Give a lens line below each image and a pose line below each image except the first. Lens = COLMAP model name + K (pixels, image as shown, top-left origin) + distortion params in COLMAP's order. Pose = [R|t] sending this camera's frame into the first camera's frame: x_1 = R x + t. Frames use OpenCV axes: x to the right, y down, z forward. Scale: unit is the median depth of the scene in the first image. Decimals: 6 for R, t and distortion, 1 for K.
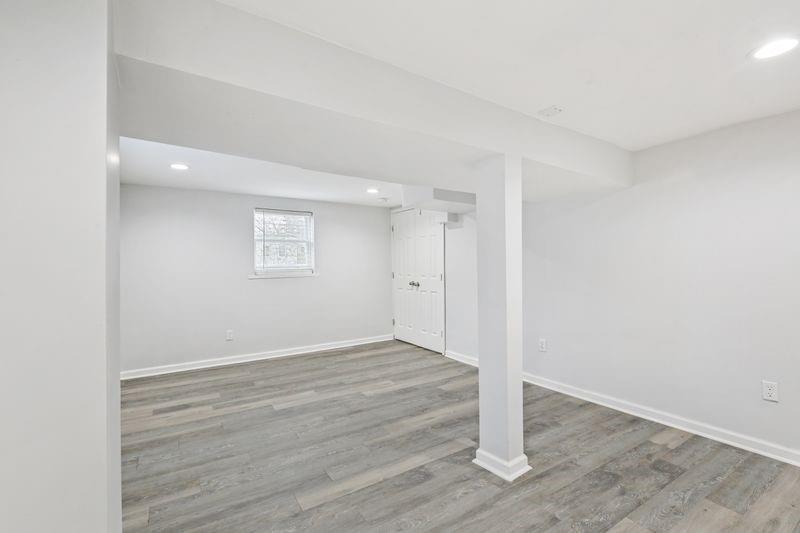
lens RADIAL K [[367.6, 0, 399.1], [0, 367.6, 267.7], [0, 0, 1]] dist [0.000540, -0.000249]
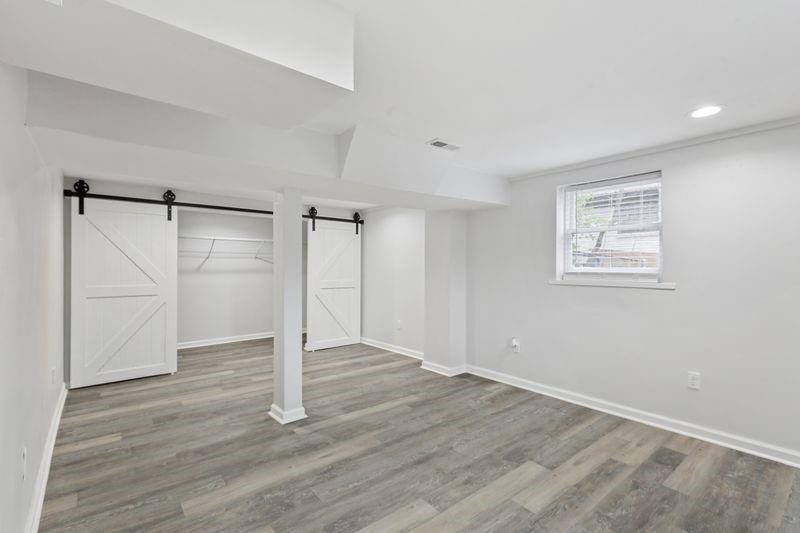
lens RADIAL K [[367.6, 0, 399.1], [0, 367.6, 267.7], [0, 0, 1]] dist [0.000540, -0.000249]
pose [[-0.994116, 0.010421, -0.107820, 0.006592], [0.008944, 0.999860, 0.014172, -0.020700], [0.107953, 0.013124, -0.994069, 1.884452]]
